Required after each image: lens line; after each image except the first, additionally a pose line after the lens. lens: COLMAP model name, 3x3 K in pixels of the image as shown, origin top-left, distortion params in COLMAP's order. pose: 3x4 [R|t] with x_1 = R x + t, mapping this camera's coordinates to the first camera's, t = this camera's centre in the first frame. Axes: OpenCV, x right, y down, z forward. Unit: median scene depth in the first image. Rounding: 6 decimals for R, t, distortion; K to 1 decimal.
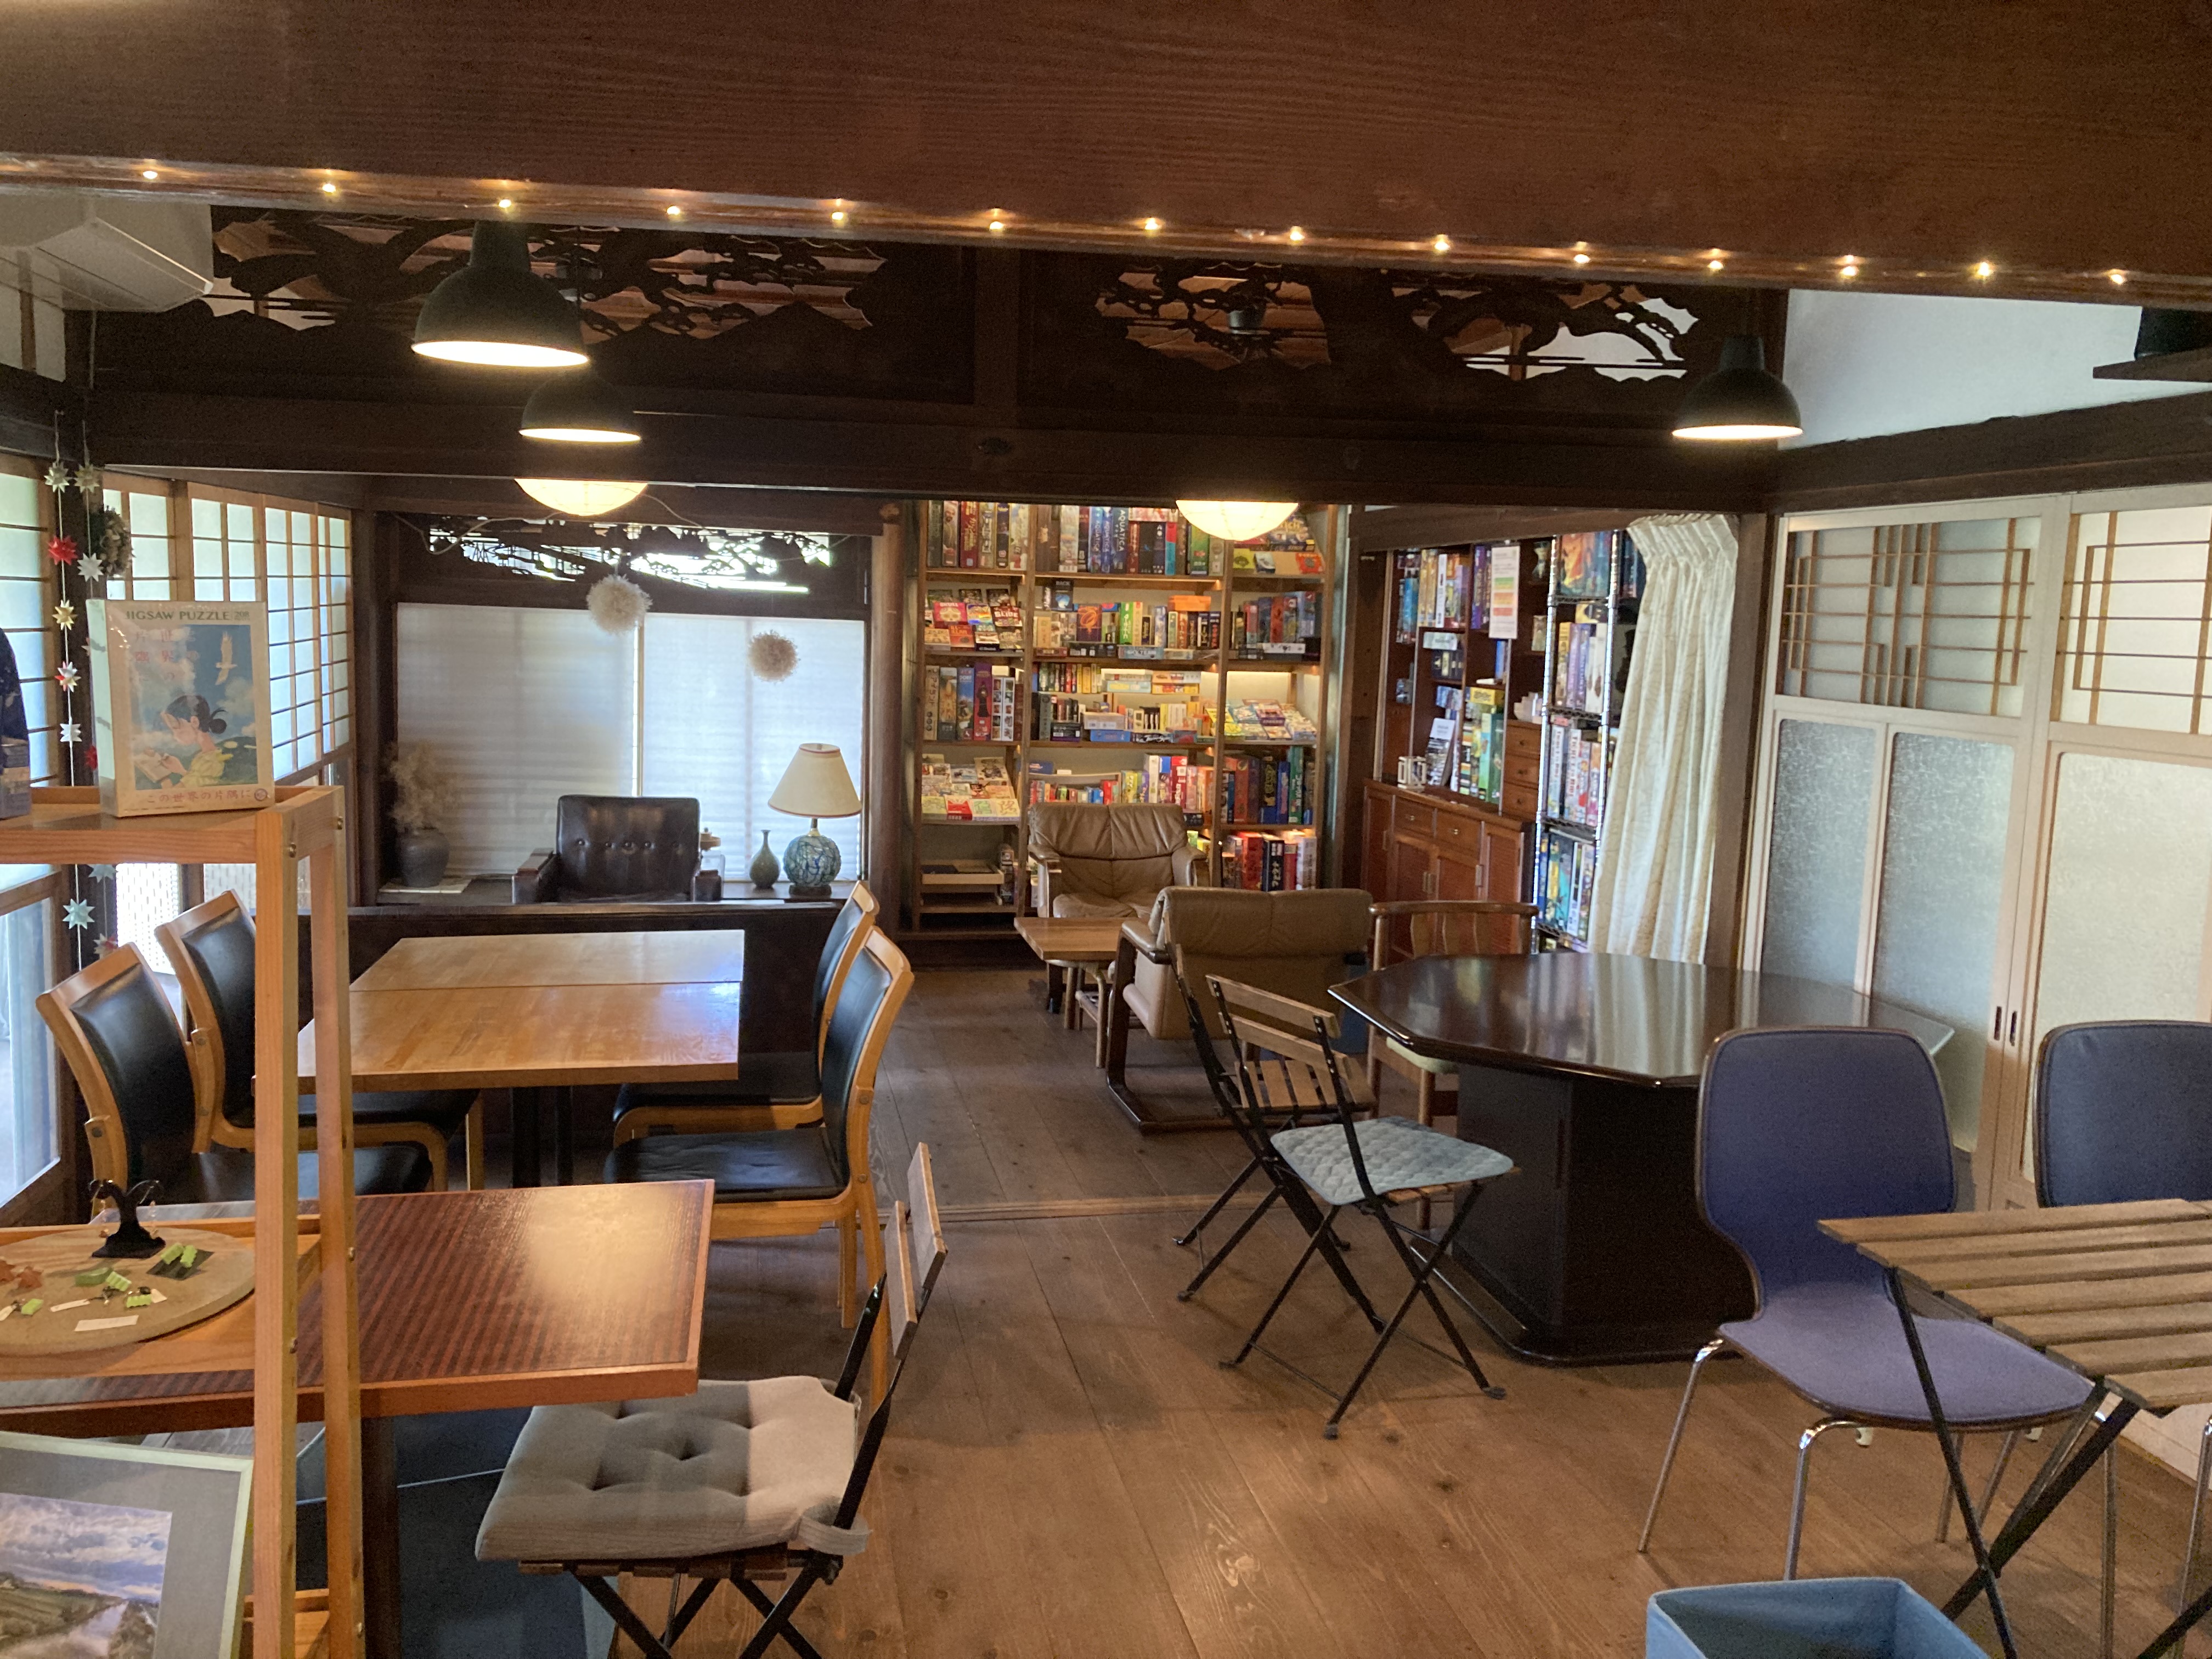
lens RADIAL K [[1818.4, 0, 1106.9], [0, 1818.4, 831.0], [0, 0, 1]] dist [0.006154, 0.000316]
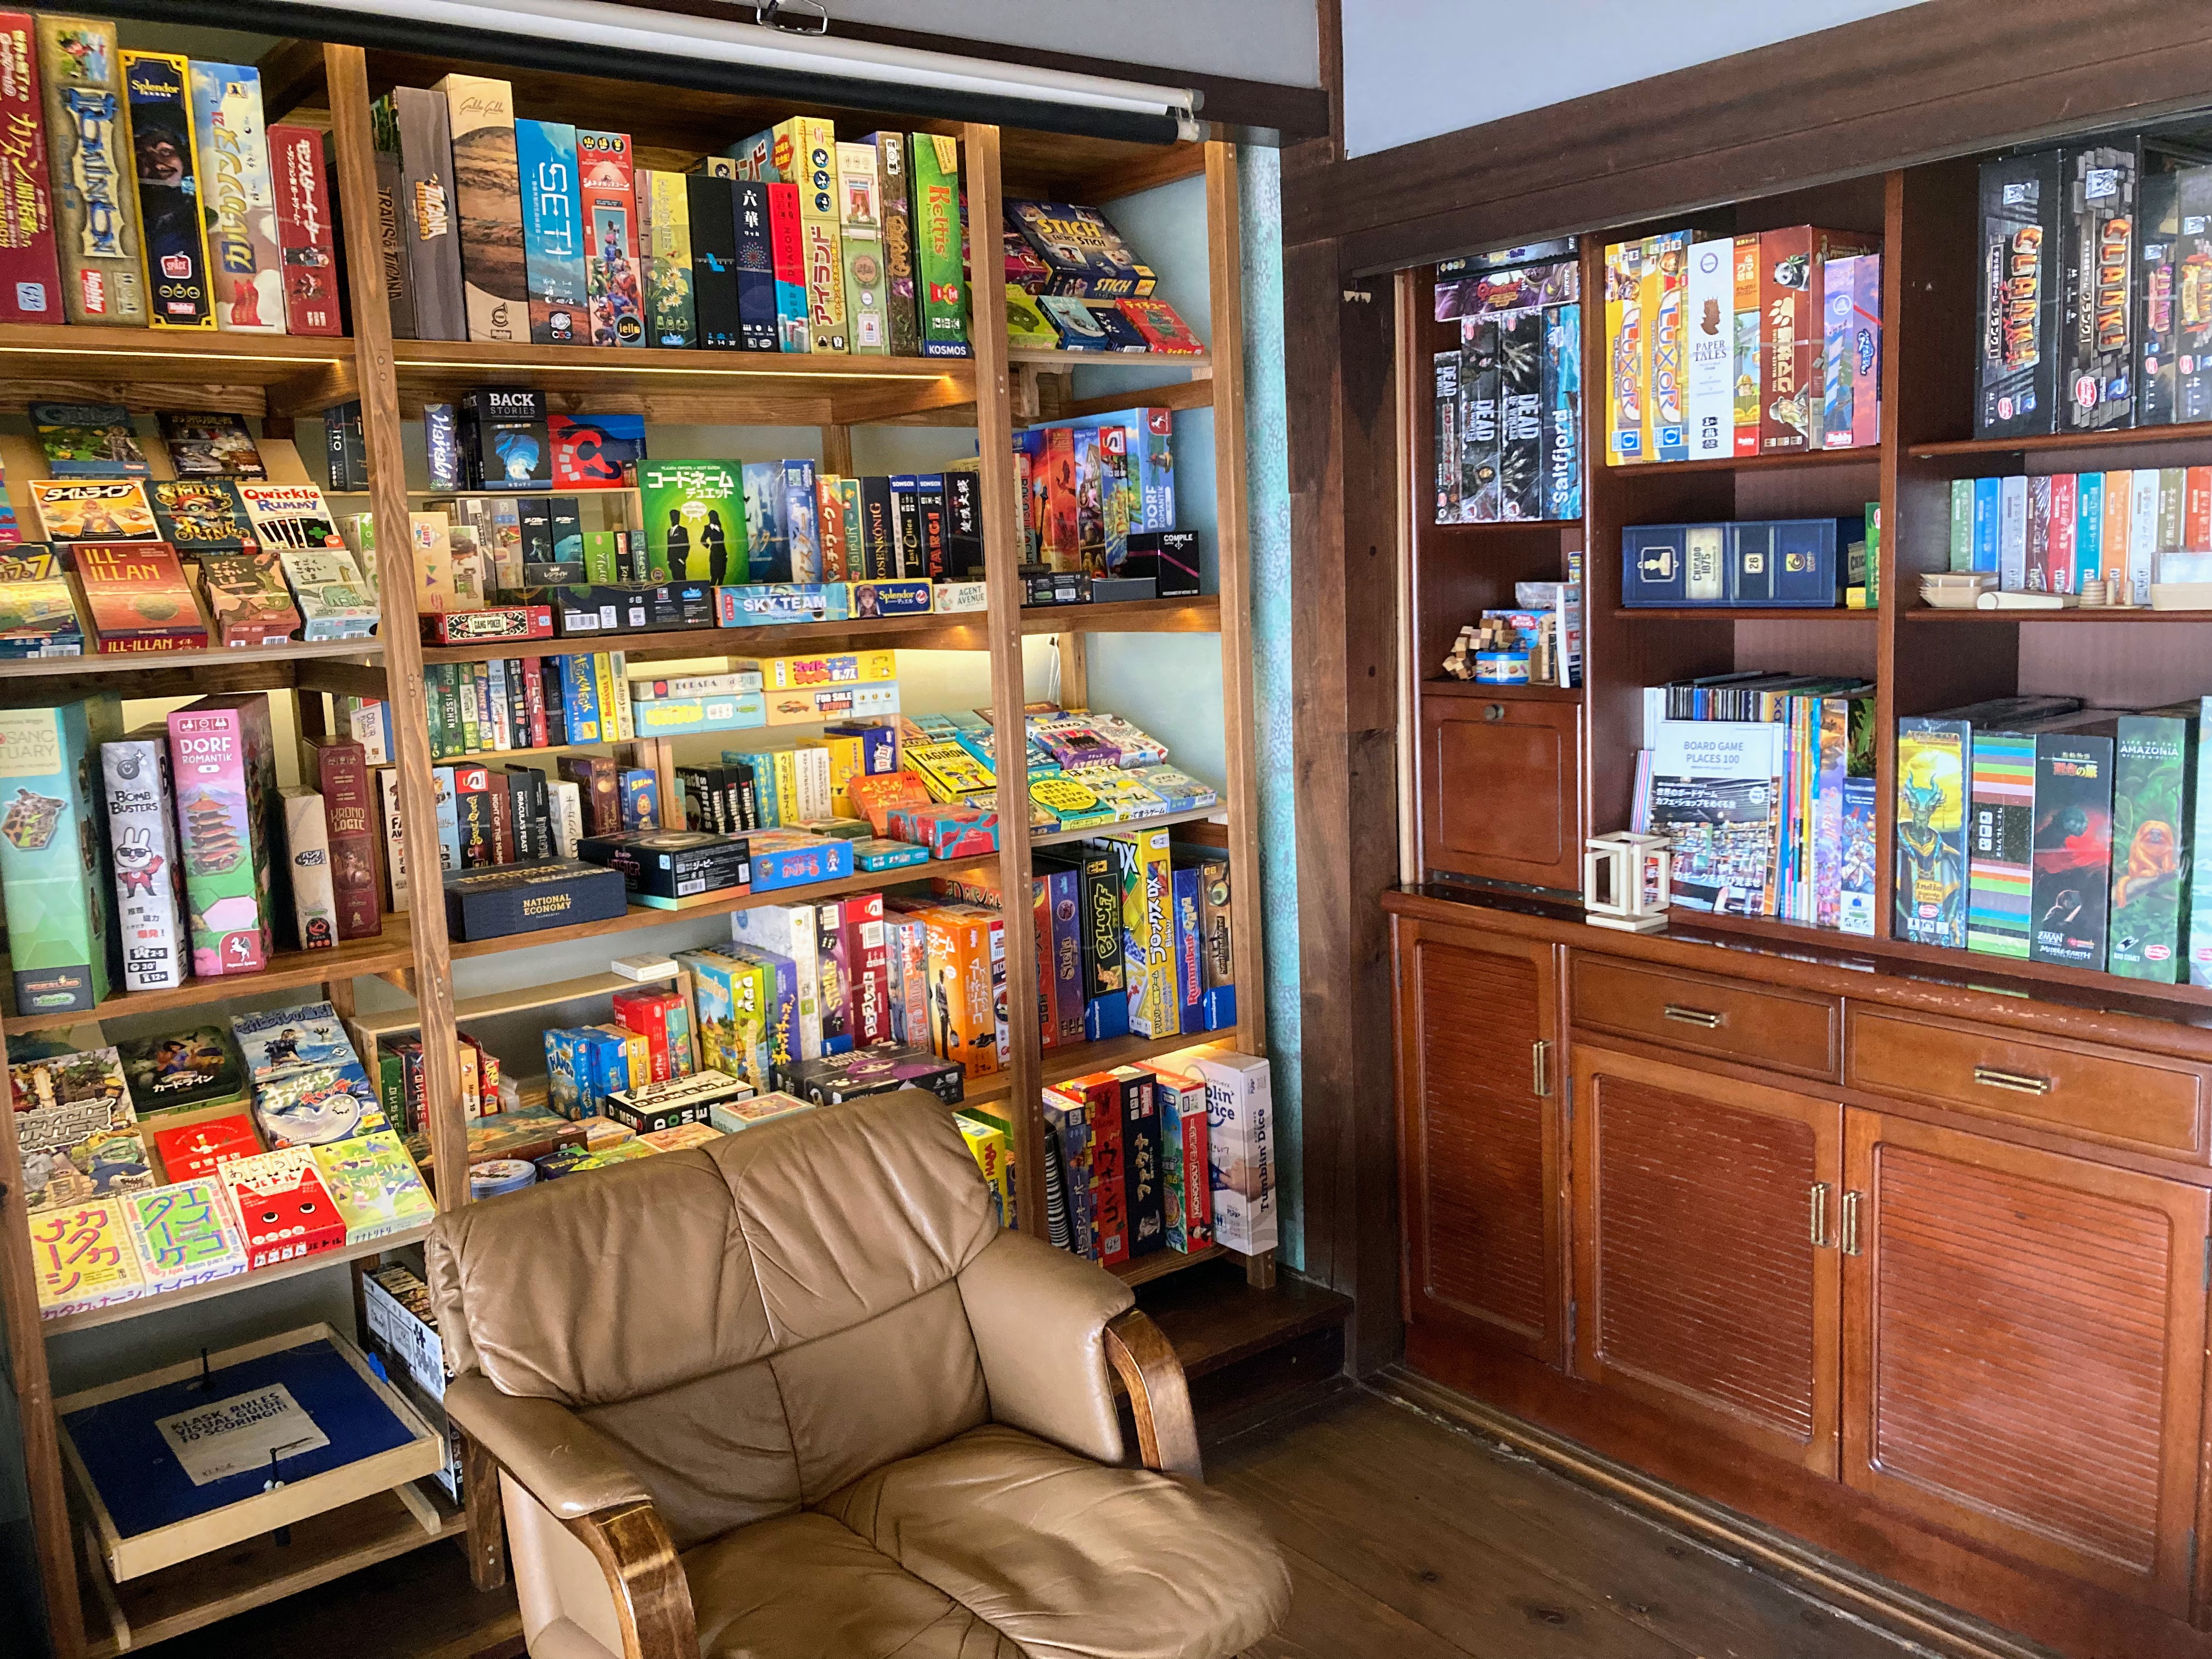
lens RADIAL K [[1818.4, 0, 1104.9], [0, 1818.4, 829.3], [0, 0, 1]] dist [0.006154, 0.000316]
pose [[0.890388, -0.129247, 0.436469, -0.070777], [0.116753, 0.991611, 0.055461, -0.068268], [-0.439976, 0.001577, 0.898008, 0.670921]]
